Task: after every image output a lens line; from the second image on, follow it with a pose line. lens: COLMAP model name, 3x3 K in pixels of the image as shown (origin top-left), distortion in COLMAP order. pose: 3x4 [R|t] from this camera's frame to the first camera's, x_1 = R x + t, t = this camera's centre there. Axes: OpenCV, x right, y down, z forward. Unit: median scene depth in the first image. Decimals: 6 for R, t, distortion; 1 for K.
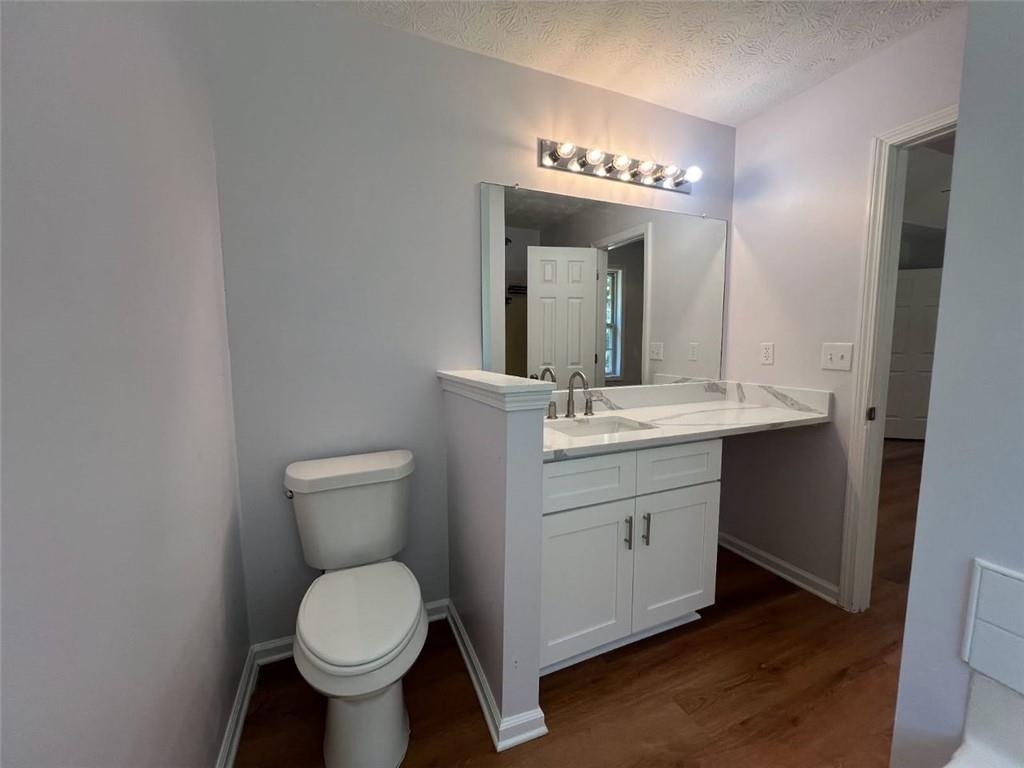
lens RADIAL K [[409.1, 0, 512.0], [0, 409.1, 384.0], [0, 0, 1]] dist [-0.002486, 0.000021]
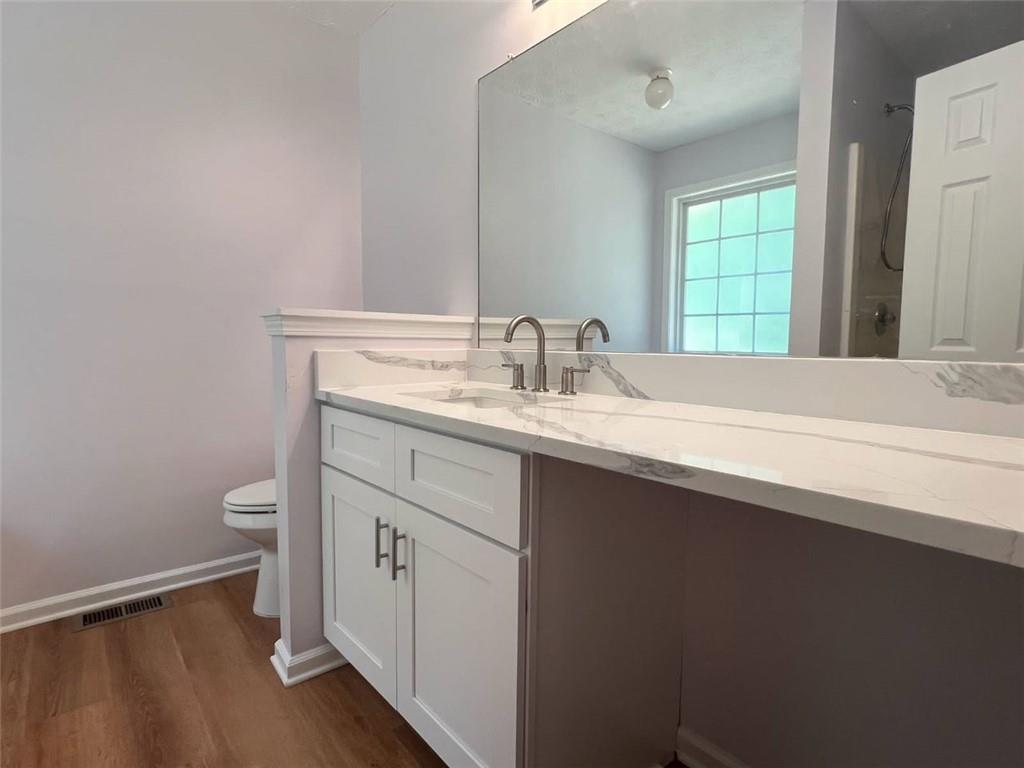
lens RADIAL K [[485.6, 0, 512.0], [0, 485.6, 384.0], [0, 0, 1]] dist [-0.002936, -0.000184]
pose [[0.333383, 0.096220, -0.937869, 0.782401], [-0.116622, 0.991347, 0.060251, 0.028714], [0.935551, 0.089290, 0.341720, 0.667350]]
